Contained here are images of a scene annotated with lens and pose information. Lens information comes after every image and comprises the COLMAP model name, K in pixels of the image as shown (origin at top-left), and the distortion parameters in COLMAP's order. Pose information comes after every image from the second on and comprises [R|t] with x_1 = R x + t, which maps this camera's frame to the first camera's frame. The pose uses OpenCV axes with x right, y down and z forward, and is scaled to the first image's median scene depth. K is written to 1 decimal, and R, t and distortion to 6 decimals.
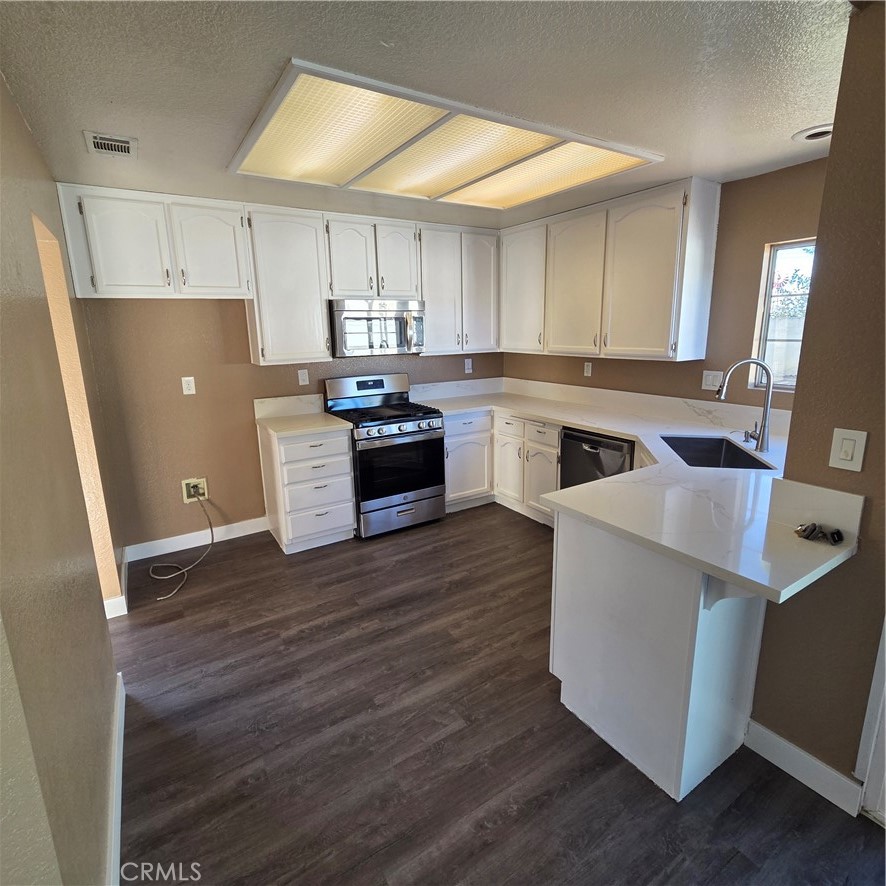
lens RADIAL K [[488.8, 0, 444.8], [0, 488.8, 437.0], [0, 0, 1]] dist [0.000915, -0.000977]
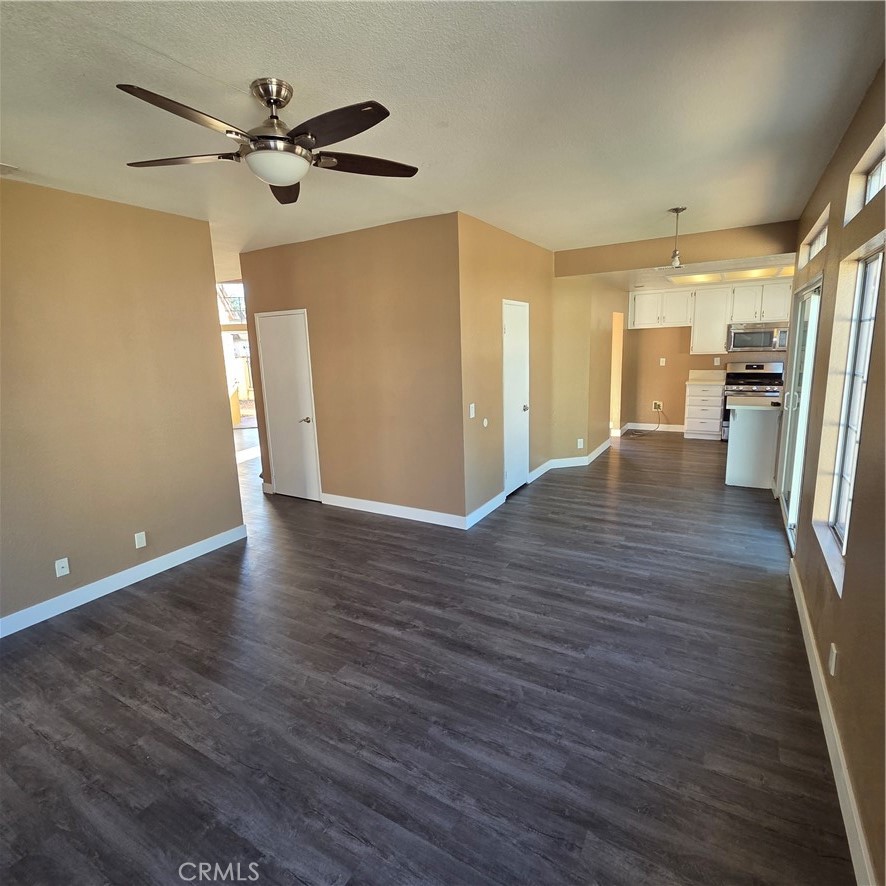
lens RADIAL K [[488.8, 0, 443.3], [0, 488.8, 440.8], [0, 0, 1]] dist [0.000915, -0.000977]
pose [[0.462107, 0.171863, -0.870012, 1.151168], [-0.171762, 0.979810, 0.102321, 0.216631], [0.870032, 0.102152, 0.482297, -1.080895]]
